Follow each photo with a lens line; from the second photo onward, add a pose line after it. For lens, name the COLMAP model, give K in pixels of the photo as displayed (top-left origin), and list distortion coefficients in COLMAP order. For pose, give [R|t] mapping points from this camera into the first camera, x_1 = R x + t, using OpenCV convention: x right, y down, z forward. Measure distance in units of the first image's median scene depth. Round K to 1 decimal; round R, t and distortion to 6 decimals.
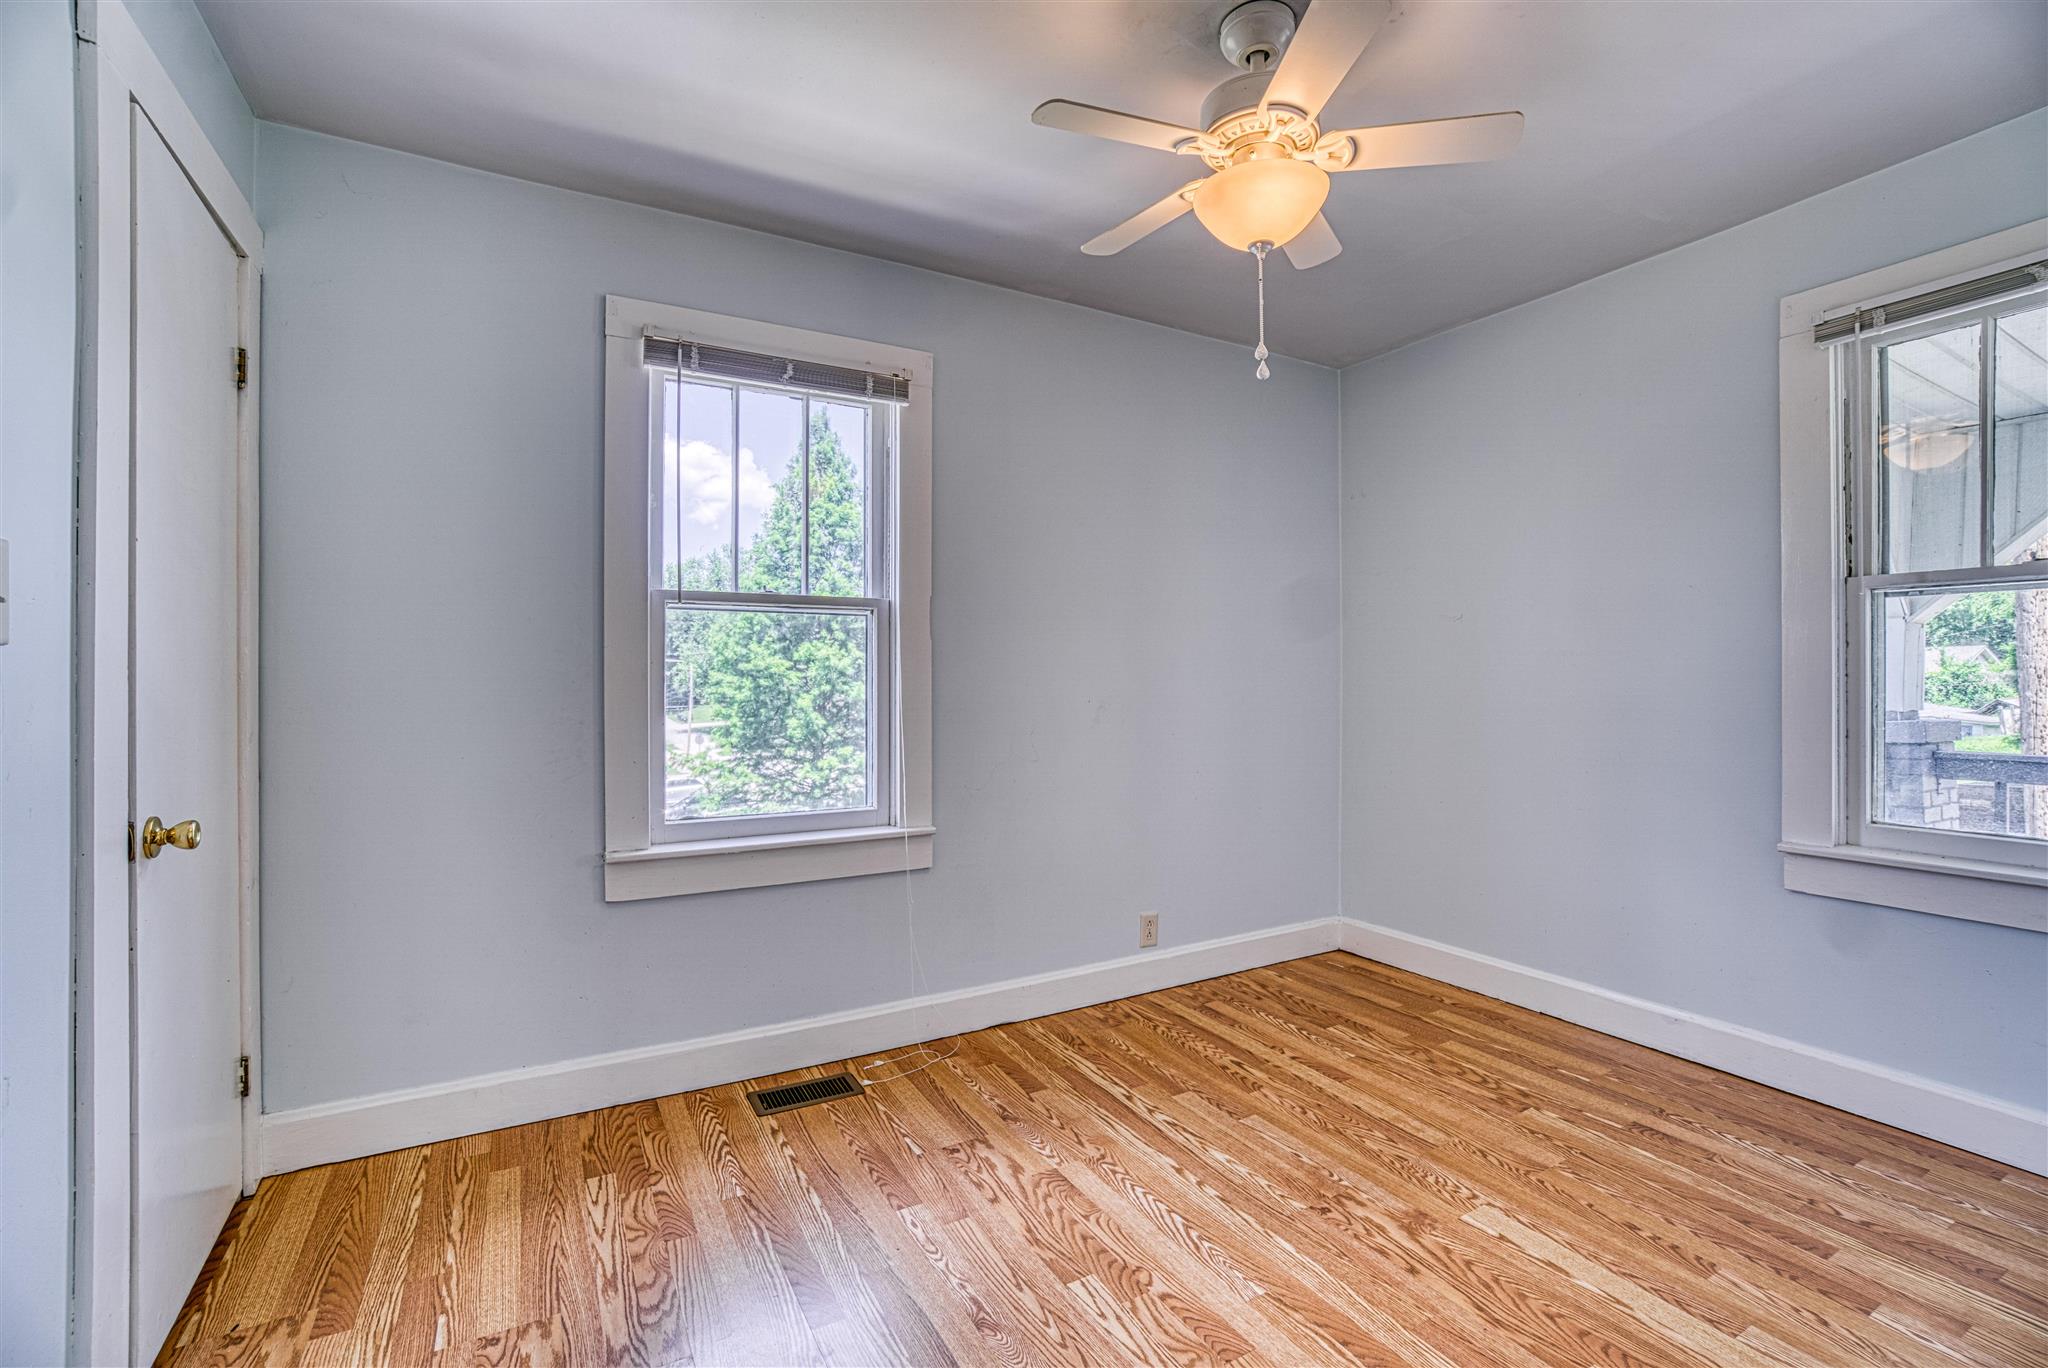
lens RADIAL K [[894.1, 0, 1018.1], [0, 894.1, 679.4], [0, 0, 1]] dist [-0.072741, 0.026752]
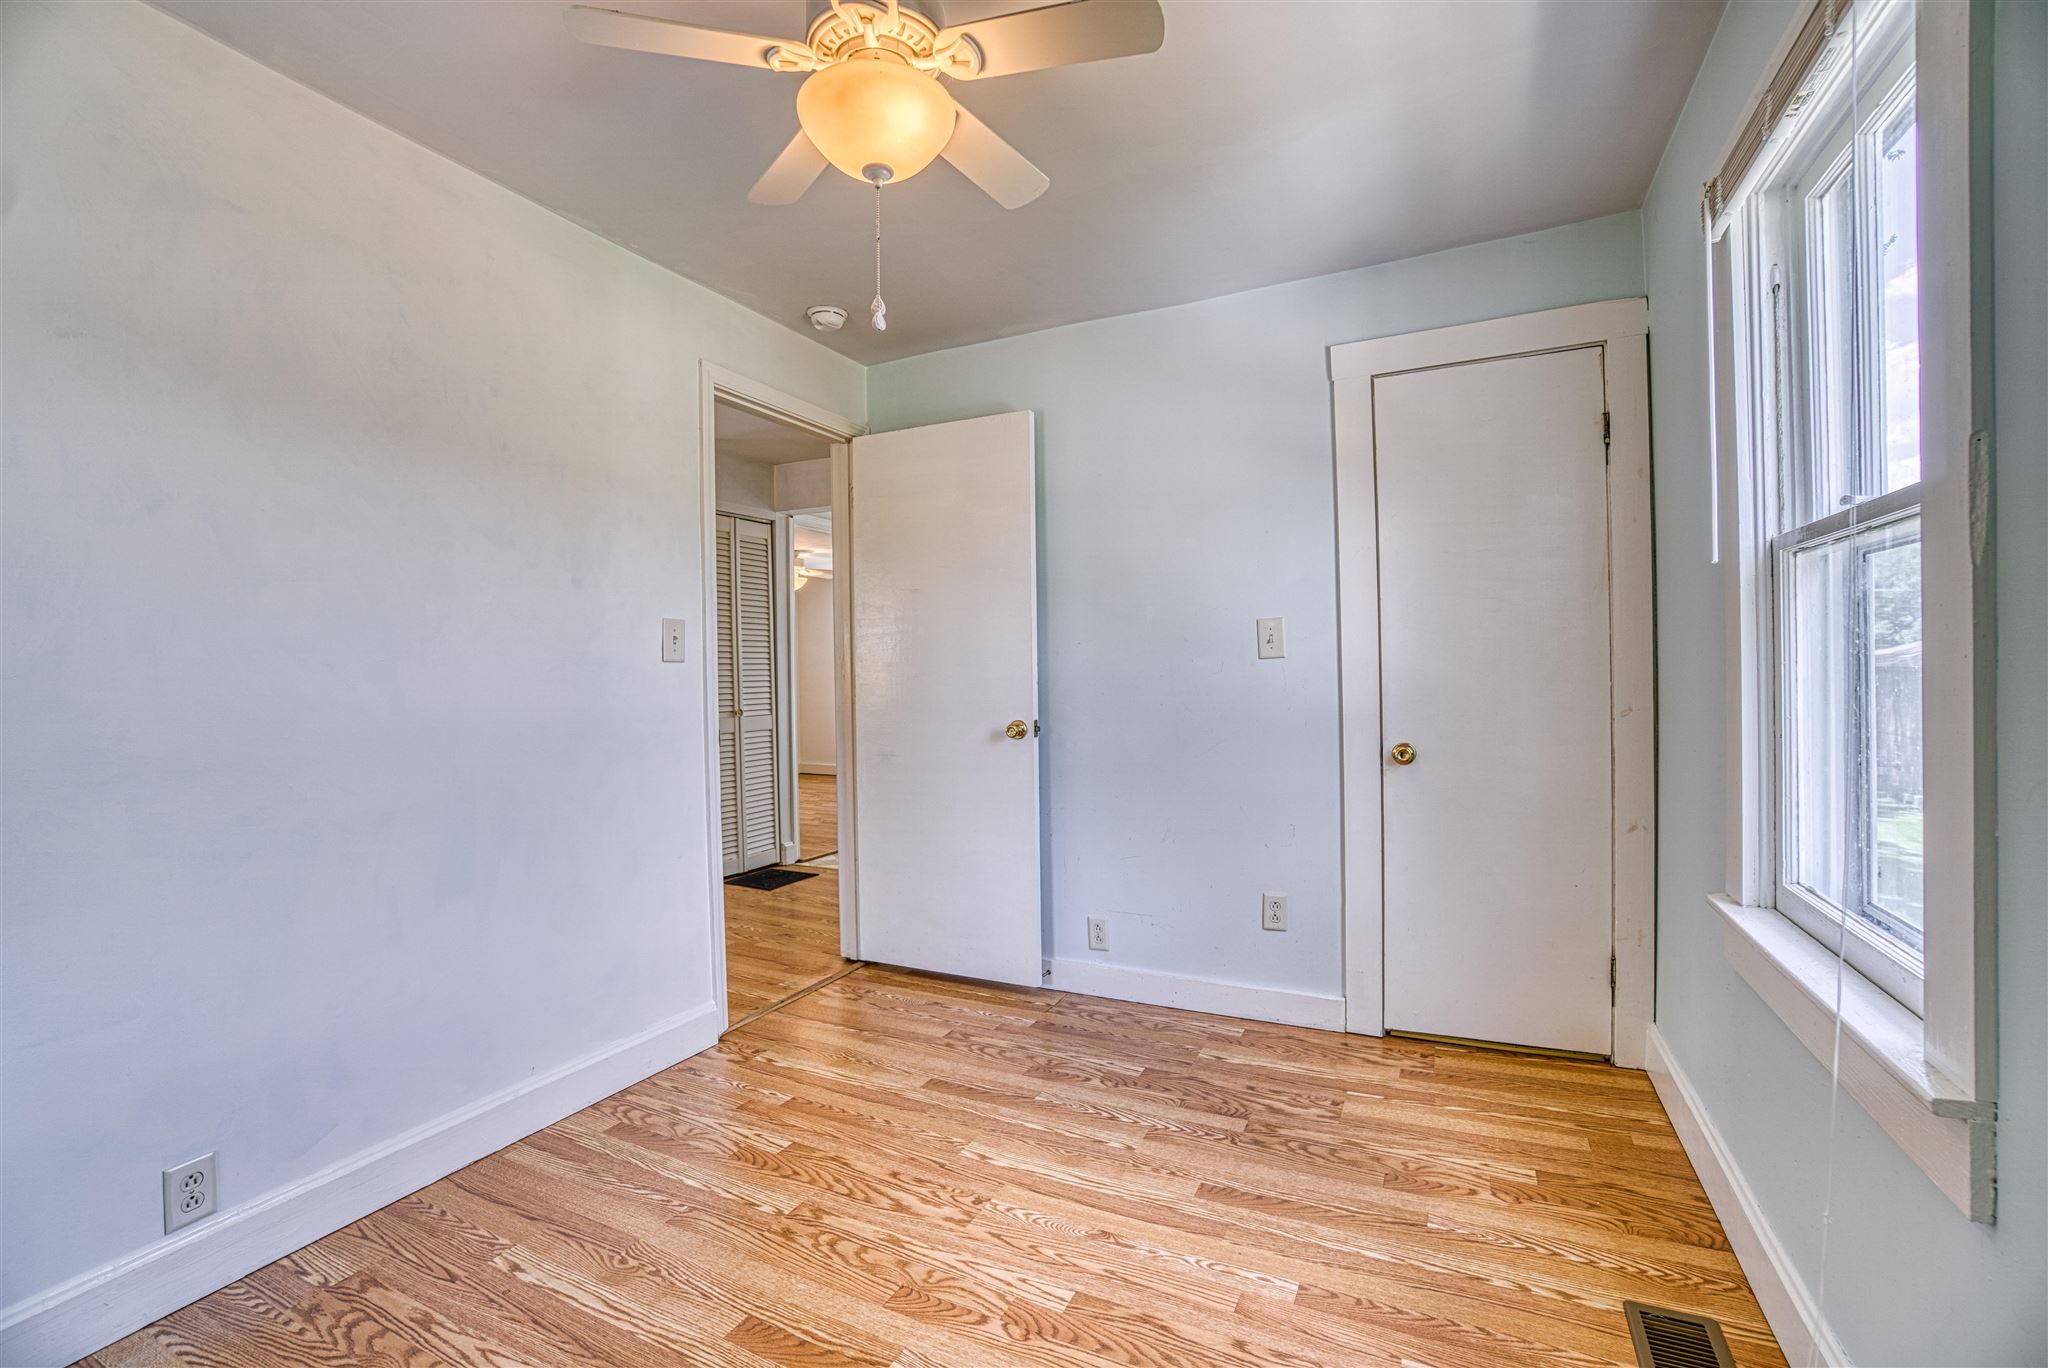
lens RADIAL K [[894.1, 0, 1018.1], [0, 894.1, 679.4], [0, 0, 1]] dist [-0.072741, 0.026752]
pose [[-0.826220, 0.021120, -0.562951, 0.674762], [0.017299, 0.999777, 0.012120, -0.015378], [0.563082, 0.000275, -0.826401, 1.842978]]
